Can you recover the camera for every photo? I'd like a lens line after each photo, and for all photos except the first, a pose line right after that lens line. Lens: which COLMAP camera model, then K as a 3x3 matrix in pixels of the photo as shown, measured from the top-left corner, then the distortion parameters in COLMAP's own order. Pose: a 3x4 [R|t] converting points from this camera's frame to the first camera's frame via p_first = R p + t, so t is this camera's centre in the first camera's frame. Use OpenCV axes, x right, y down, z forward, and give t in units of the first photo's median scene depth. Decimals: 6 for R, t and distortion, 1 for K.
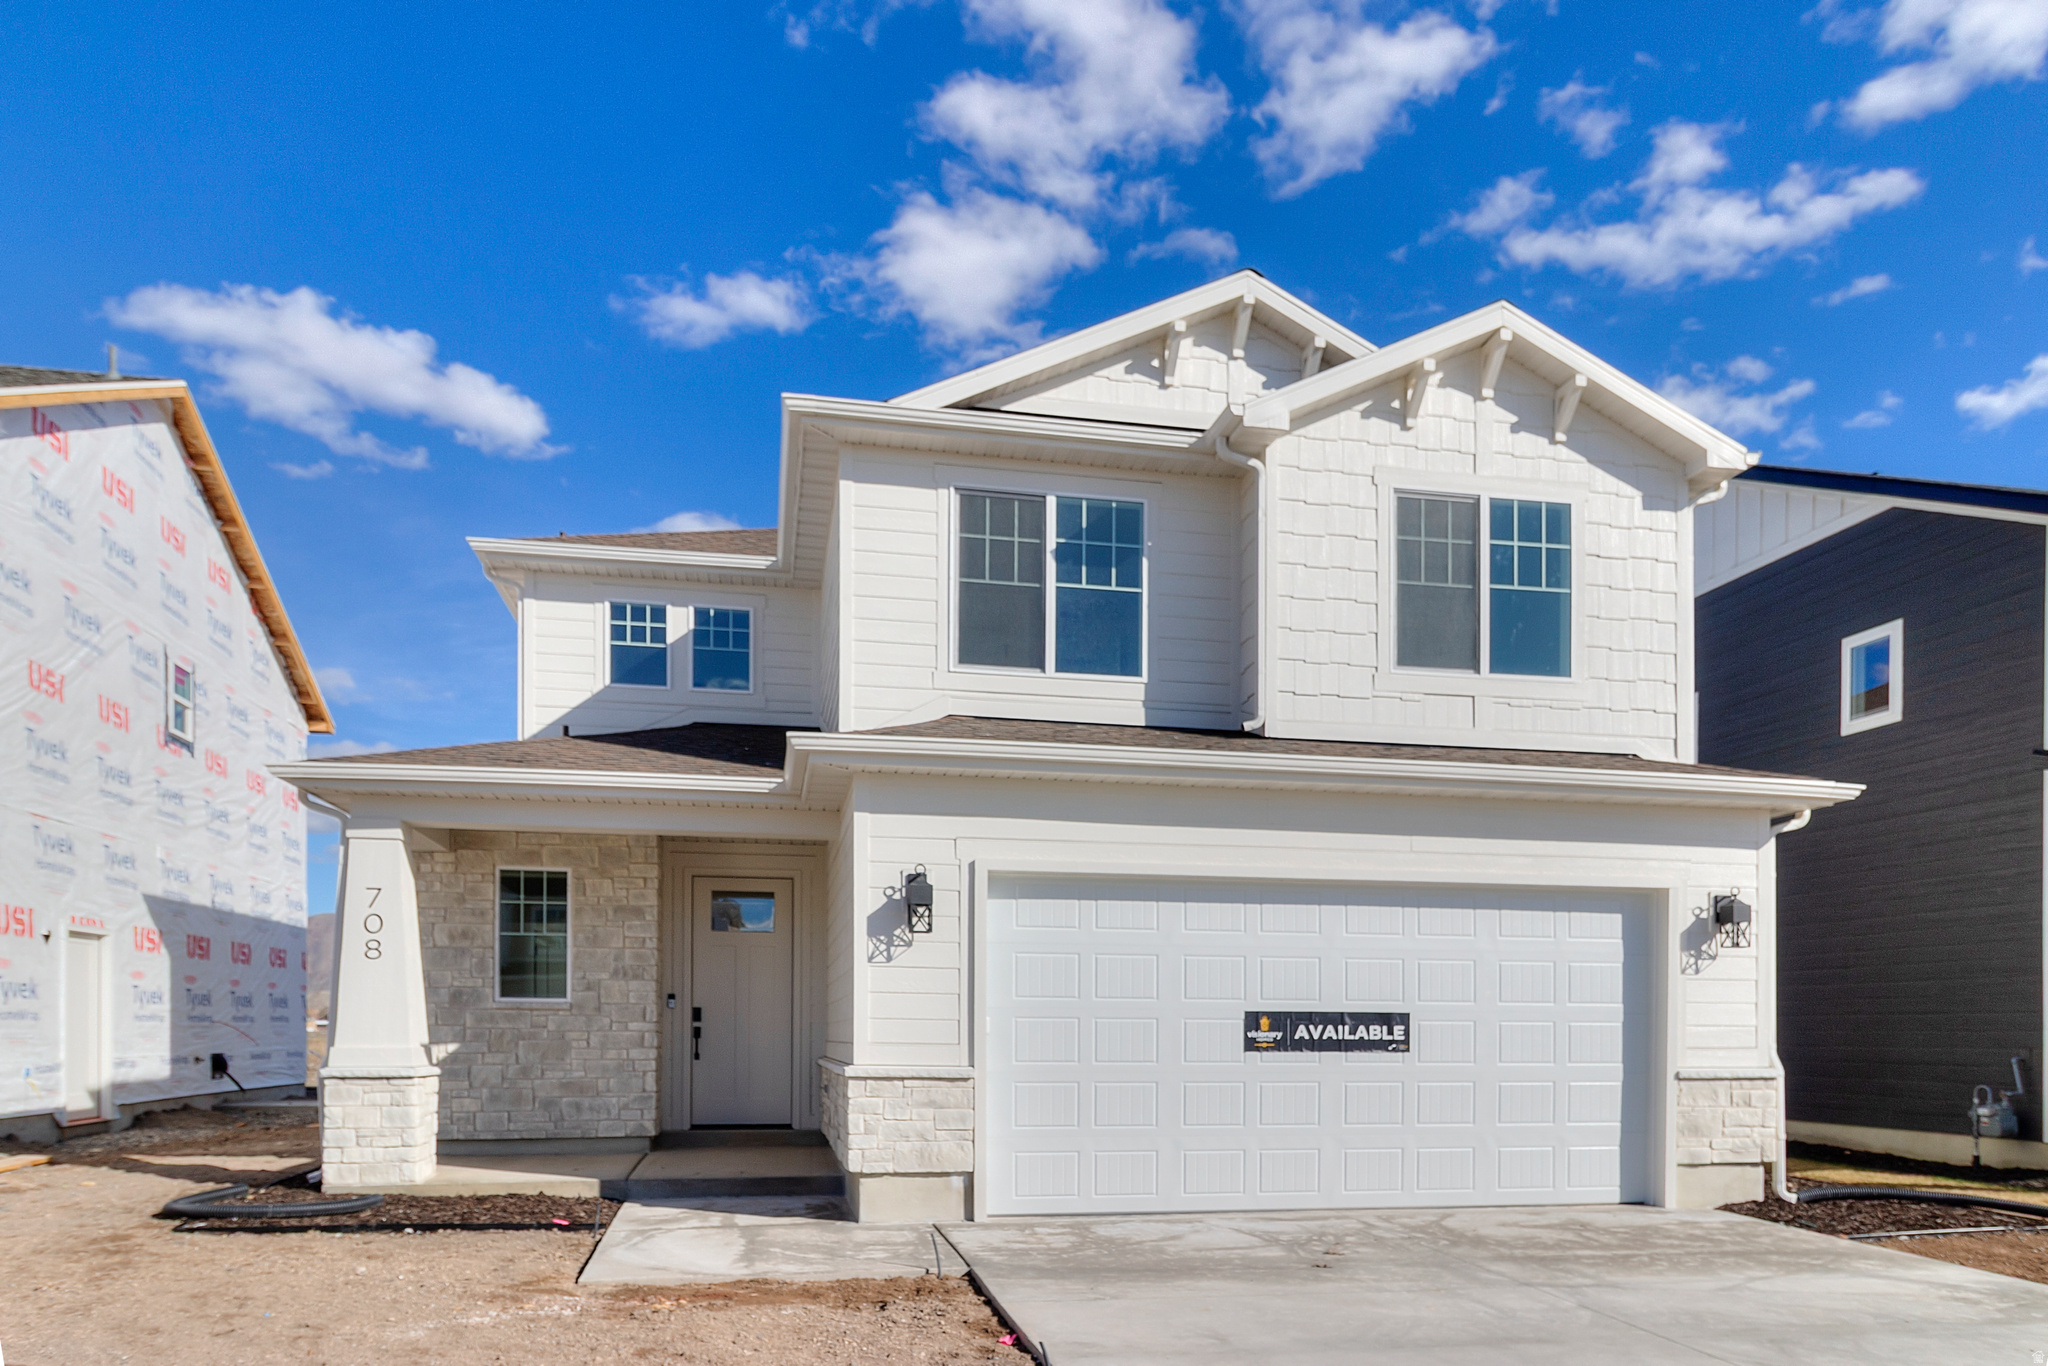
lens RADIAL K [[1293.6, 0, 1026.1], [0, 1293.6, 758.4], [0, 0, 1]] dist [0.003987, -0.001025]
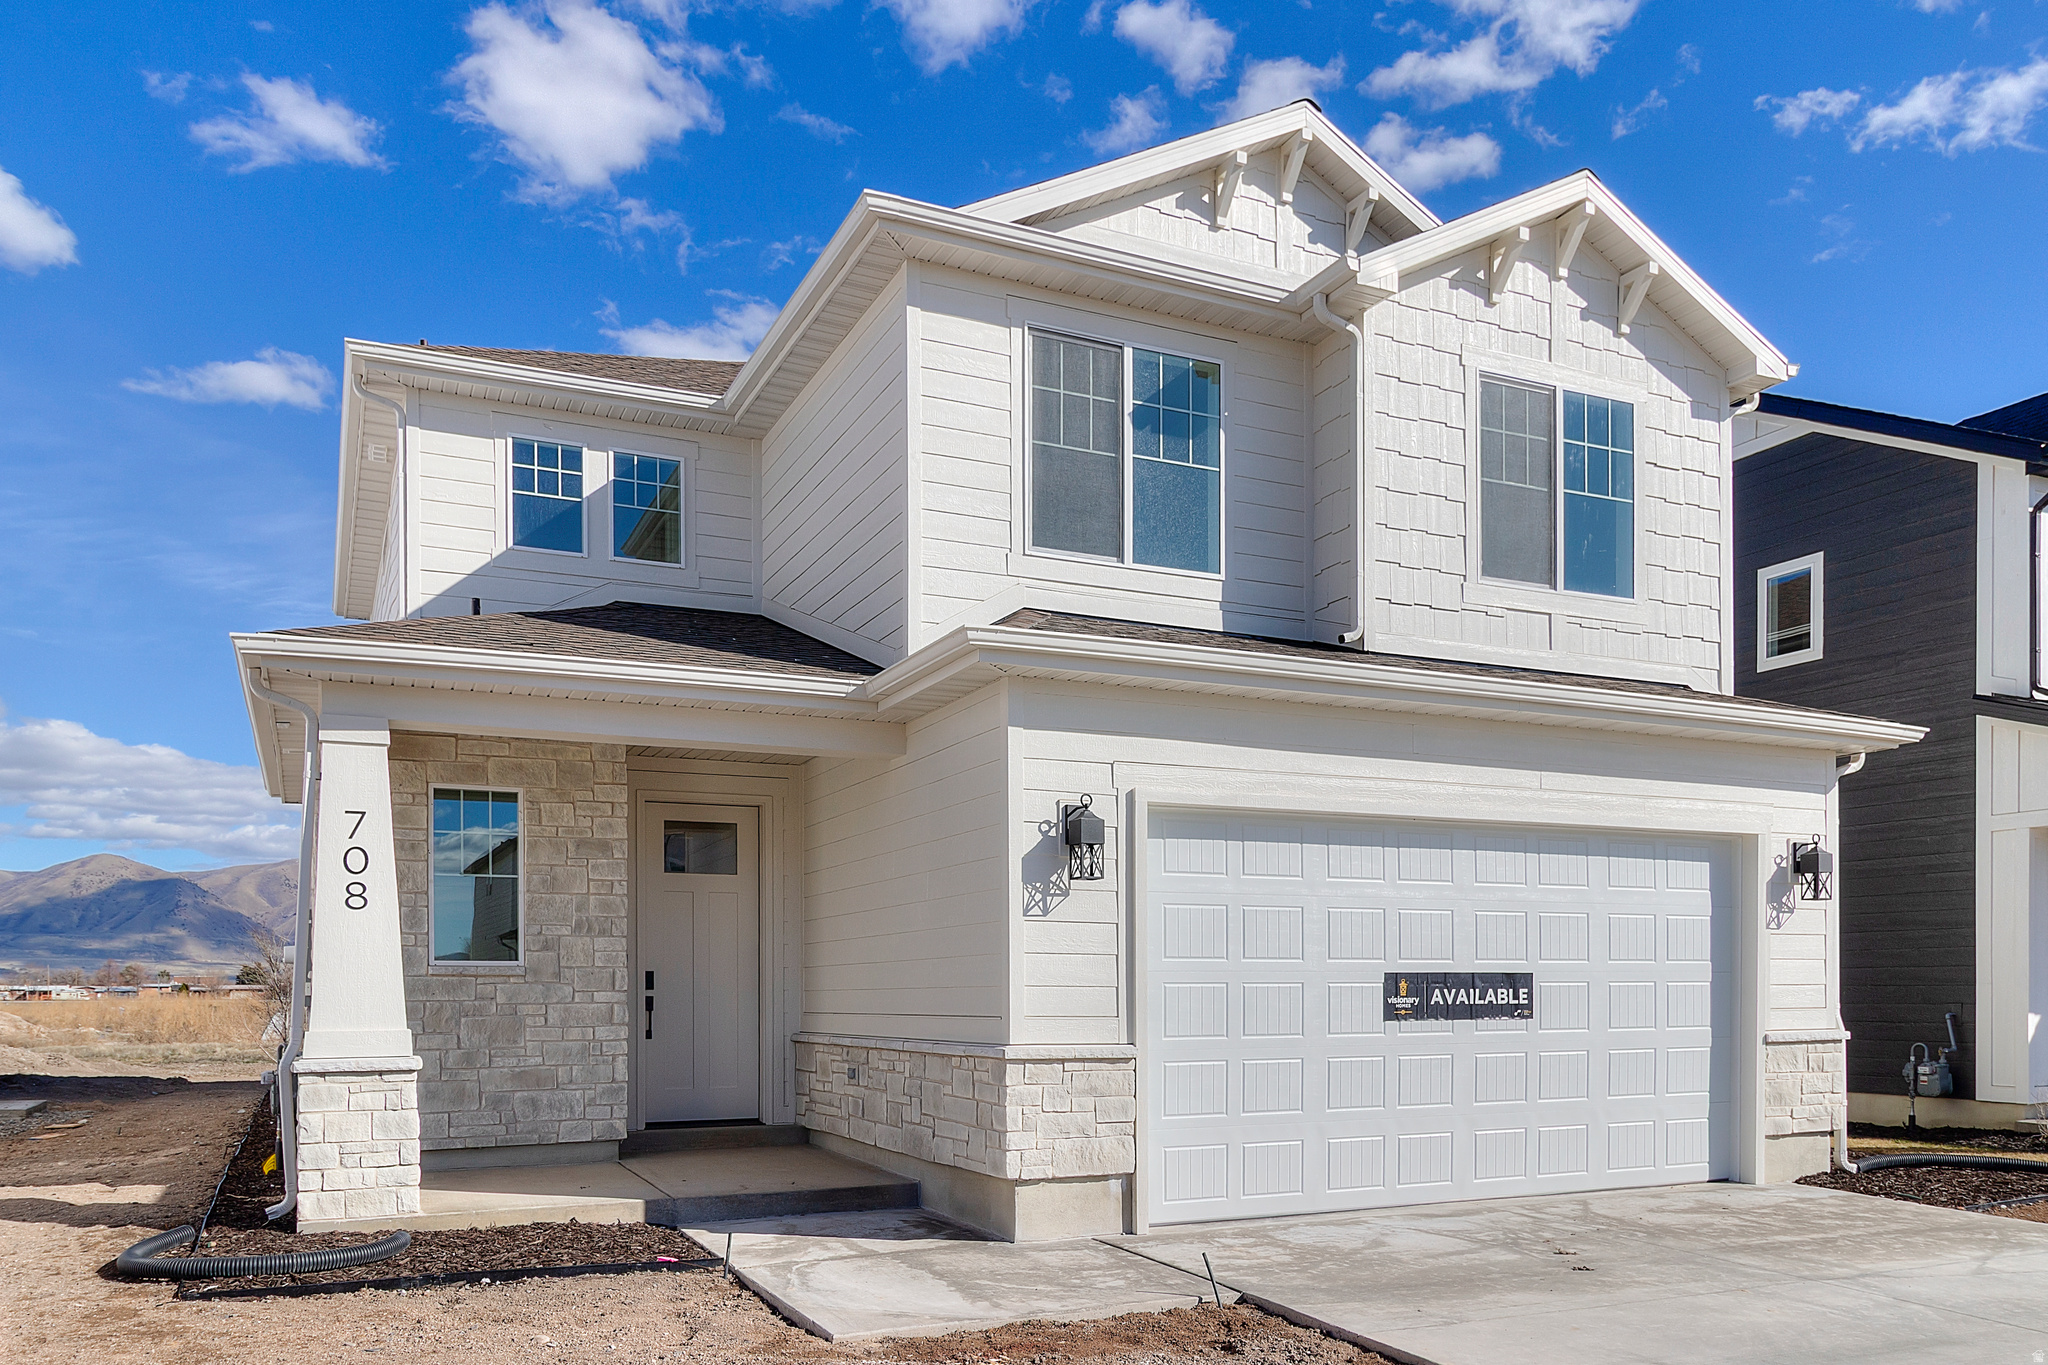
lens RADIAL K [[1537.1, 0, 1024.0], [0, 1537.1, 682.5], [0, 0, 1]] dist [-0.002896, 0.002978]
pose [[0.974888, 0.035598, 0.219831, -0.253774], [-0.037726, 0.999273, 0.005488, 0.006969], [-0.219475, -0.013643, 0.975523, 0.060532]]
